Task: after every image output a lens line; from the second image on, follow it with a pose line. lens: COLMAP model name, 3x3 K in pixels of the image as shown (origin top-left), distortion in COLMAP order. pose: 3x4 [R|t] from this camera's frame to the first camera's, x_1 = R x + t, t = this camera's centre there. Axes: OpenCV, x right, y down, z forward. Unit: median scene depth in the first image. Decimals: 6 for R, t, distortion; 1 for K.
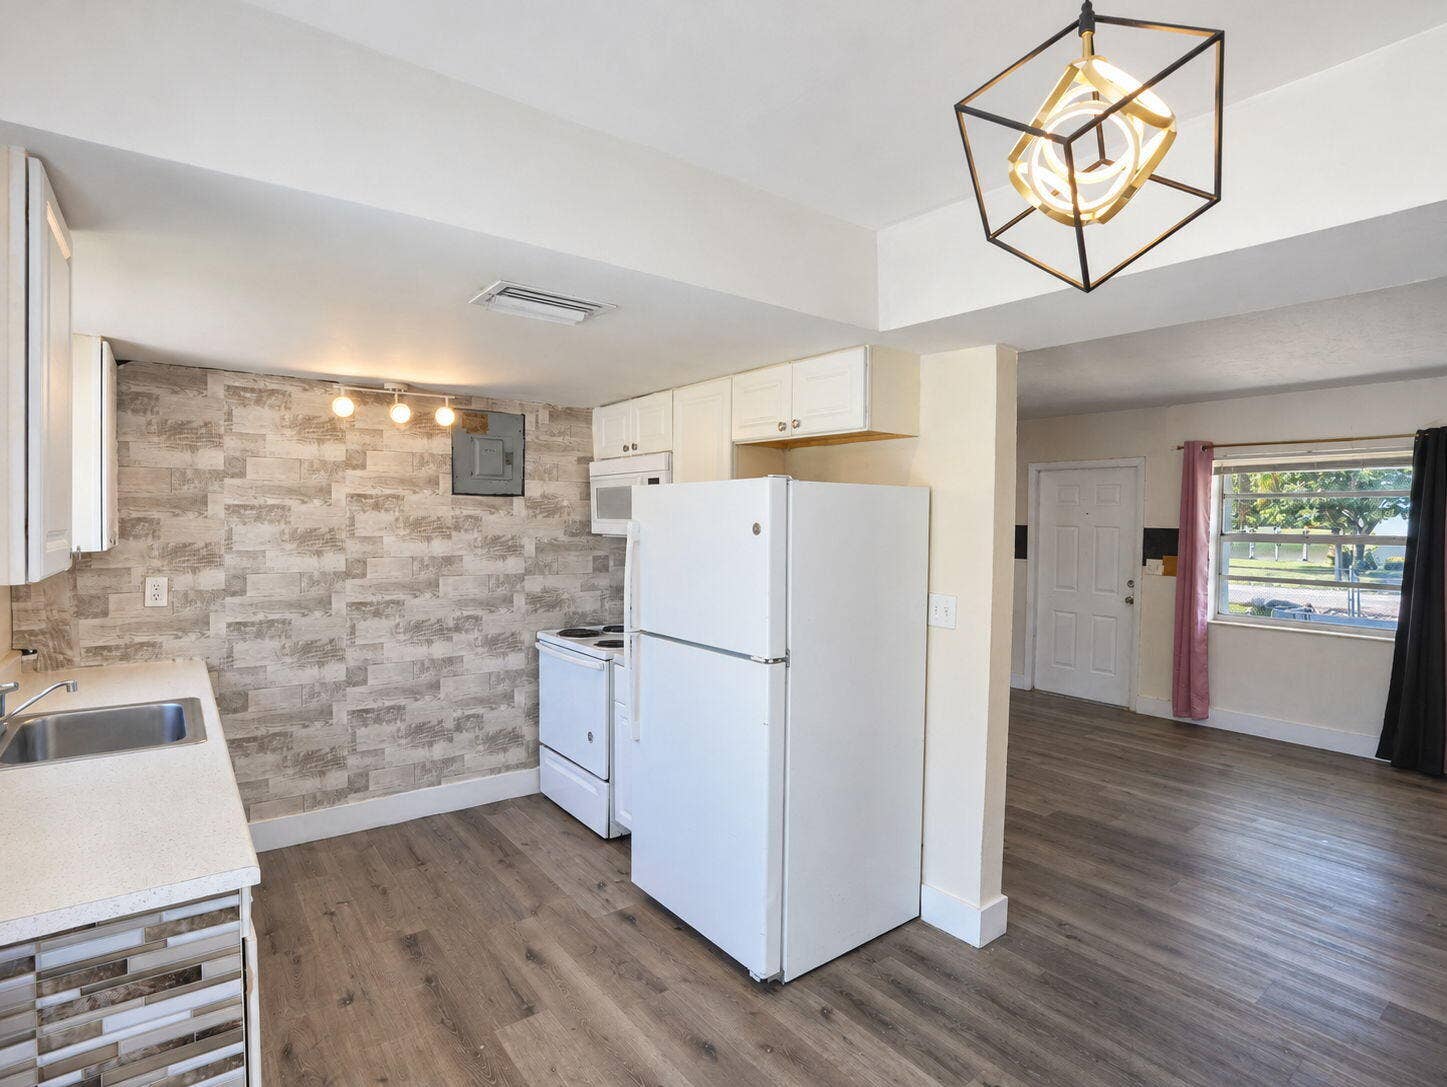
lens RADIAL K [[737.5, 0, 731.8], [0, 737.5, 544.0], [0, 0, 1]] dist [-0.048086, 0.014766]
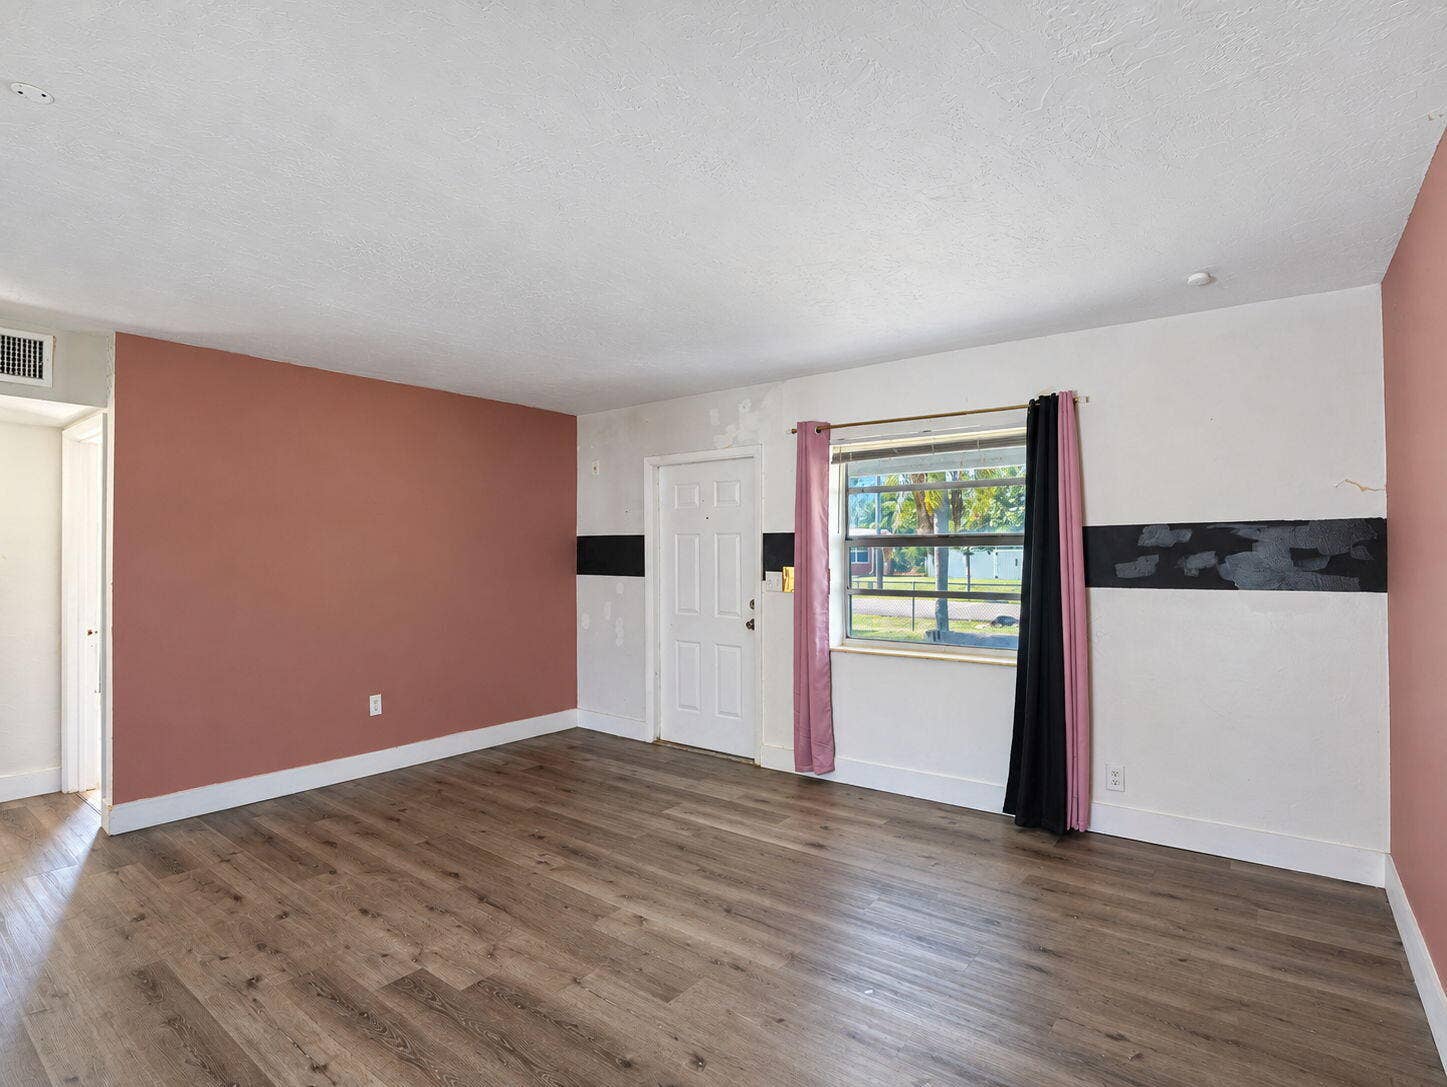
lens RADIAL K [[748.5, 0, 723.5], [0, 748.5, 543.5], [0, 0, 1]] dist [-0.049877, 0.017002]
pose [[0.967887, -0.011725, 0.251113, 0.557800], [0.021756, 0.999071, -0.037206, 0.033683], [-0.250443, 0.041475, 0.967242, 0.381165]]
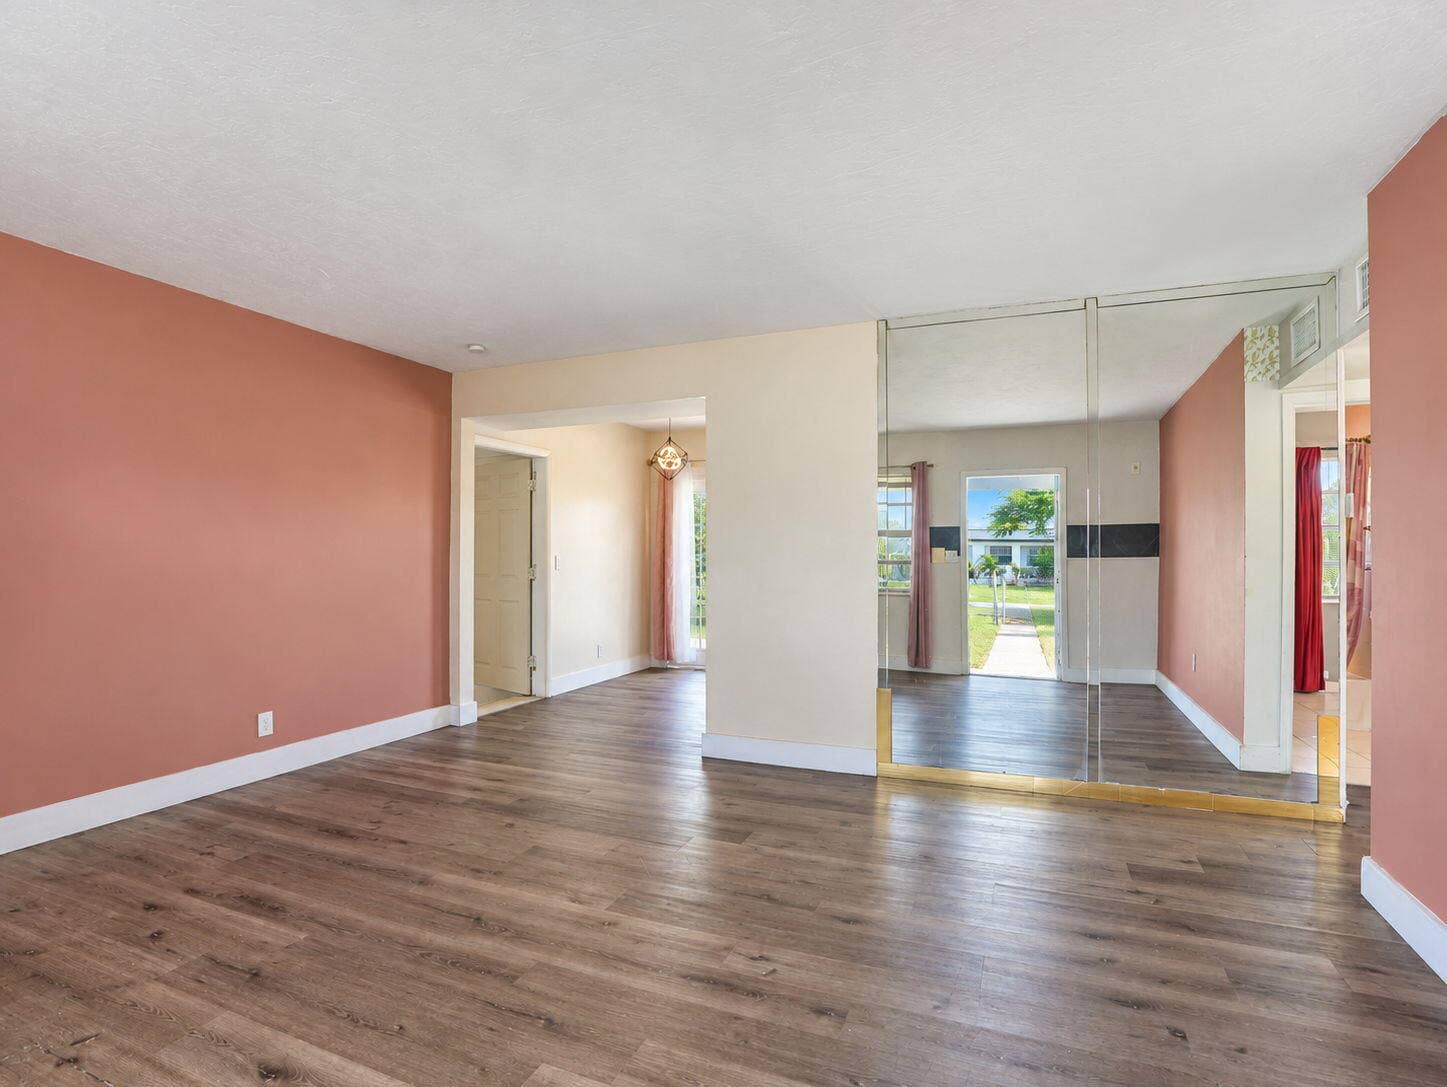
lens RADIAL K [[748.5, 0, 723.5], [0, 748.5, 543.5], [0, 0, 1]] dist [-0.049877, 0.017002]
pose [[-0.868714, -0.019350, -0.494936, 0.897243], [-0.028272, 0.999545, 0.010545, 0.036592], [0.494506, 0.023154, -0.868865, 1.825713]]
